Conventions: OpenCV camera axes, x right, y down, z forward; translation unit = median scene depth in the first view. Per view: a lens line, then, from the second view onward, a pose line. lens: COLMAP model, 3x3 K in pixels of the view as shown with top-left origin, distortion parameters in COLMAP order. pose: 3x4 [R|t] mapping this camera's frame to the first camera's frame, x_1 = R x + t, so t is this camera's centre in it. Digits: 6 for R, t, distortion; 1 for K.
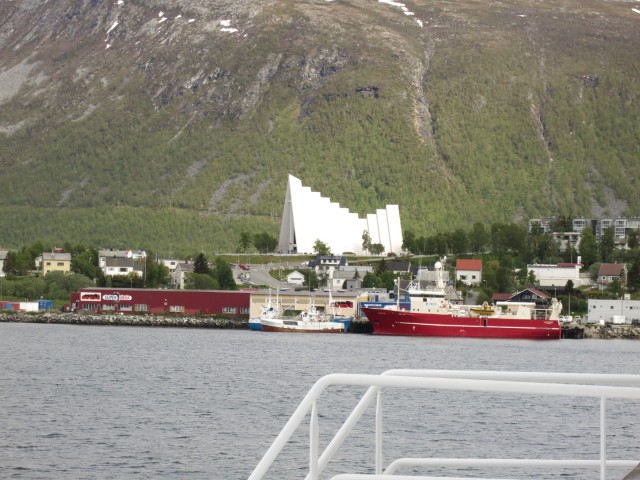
lens RADIAL K [[2162.1, 0, 317.7], [0, 2162.1, 239.9], [0, 0, 1]] dist [-0.047240, 0.000000]
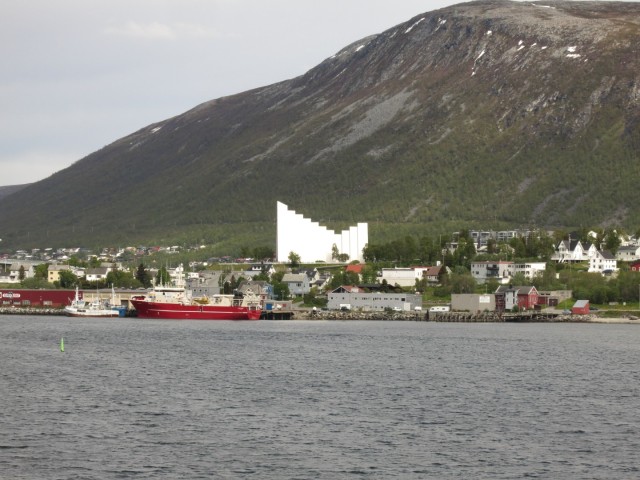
lens RADIAL K [[2162.1, 0, 321.4], [0, 2162.1, 240.7], [0, 0, 1]] dist [-0.047240, 0.000000]
pose [[0.966187, -0.018486, -0.257178, 0.133166], [0.017385, 0.999827, -0.006554, 0.000878], [0.257255, 0.001861, 0.966342, -0.094942]]
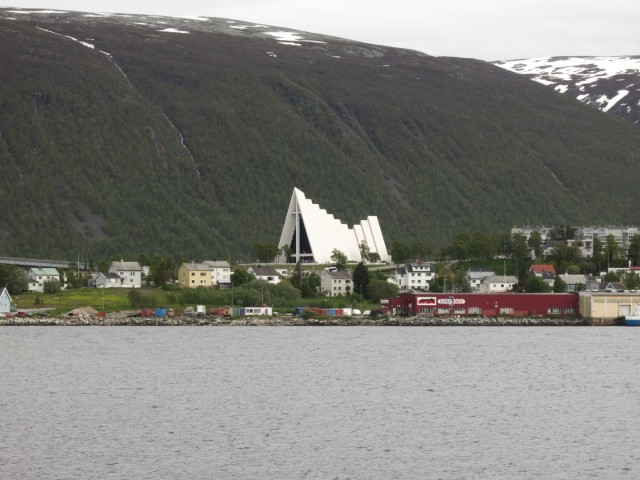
lens RADIAL K [[2162.1, 0, 320.0], [0, 2162.1, 240.4], [0, 0, 1]] dist [-0.047240, 0.000000]
pose [[0.922901, -0.009021, 0.384931, -0.156071], [0.012012, 0.999913, -0.005367, 0.000438], [-0.384850, 0.009577, 0.922930, 0.011816]]
